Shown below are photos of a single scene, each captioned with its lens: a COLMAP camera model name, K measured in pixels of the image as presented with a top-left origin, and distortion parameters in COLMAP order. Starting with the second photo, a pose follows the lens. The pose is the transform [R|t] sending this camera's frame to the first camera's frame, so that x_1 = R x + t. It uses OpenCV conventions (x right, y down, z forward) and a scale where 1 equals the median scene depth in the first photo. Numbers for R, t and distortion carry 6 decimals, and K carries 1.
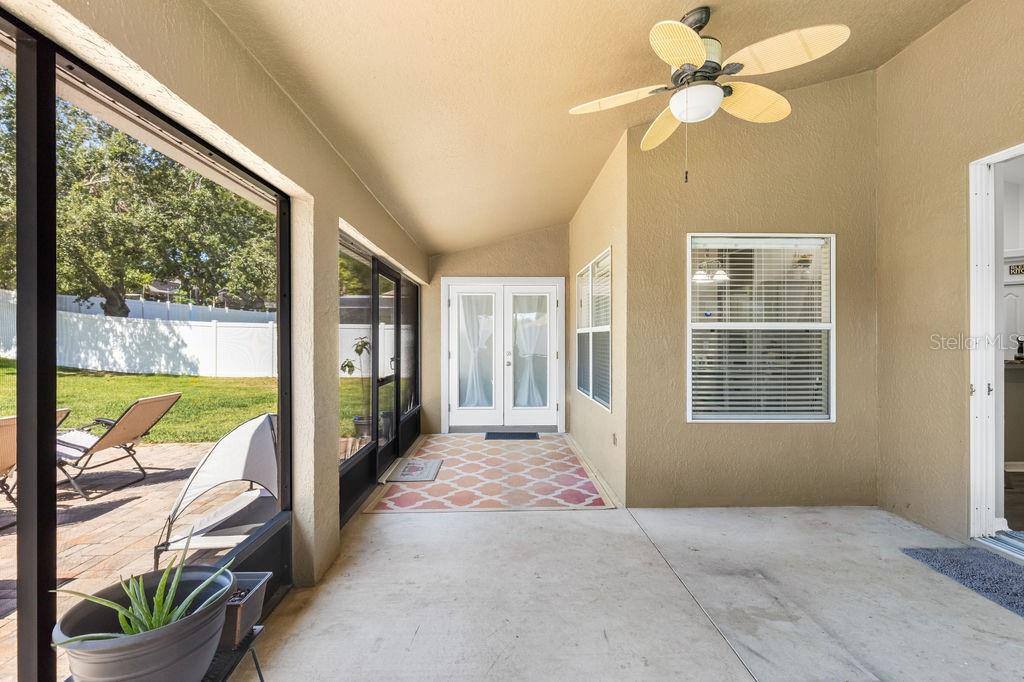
lens RADIAL K [[471.1, 0, 512.0], [0, 471.1, 341.0], [0, 0, 1]] dist [0.000697, 0.000269]
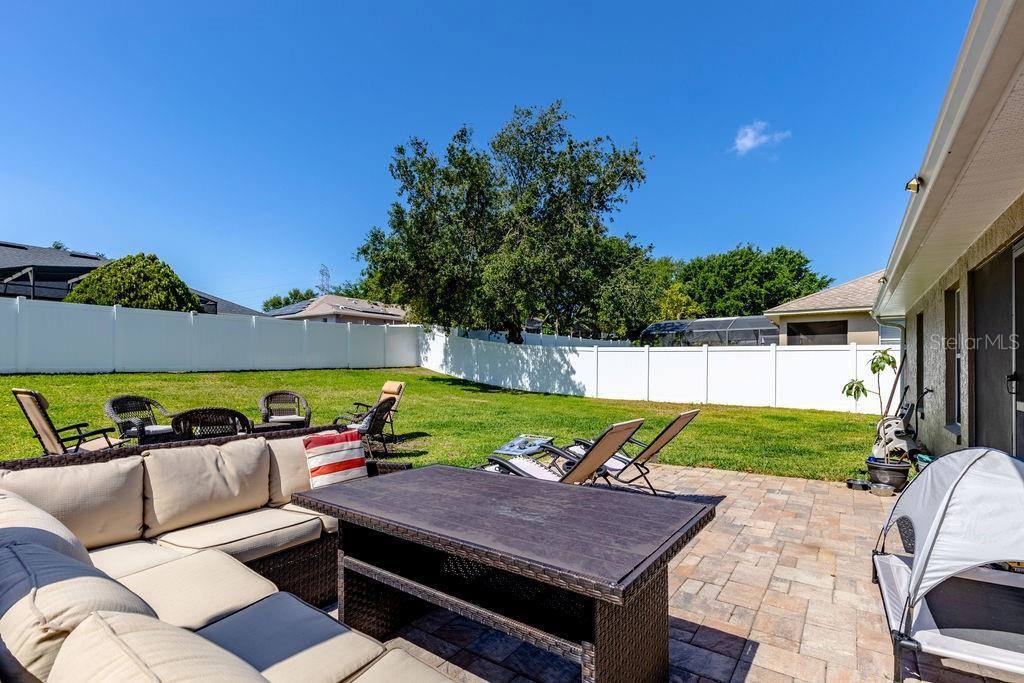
lens RADIAL K [[478.0, 0, 513.0], [0, 478.0, 367.6], [0, 0, 1]] dist [0.000238, 0.000023]
pose [[0.790708, 0.001144, -0.612192, -0.113912], [-0.002617, 0.999995, -0.001513, 0.007861], [0.612188, 0.002798, 0.790707, 0.018129]]
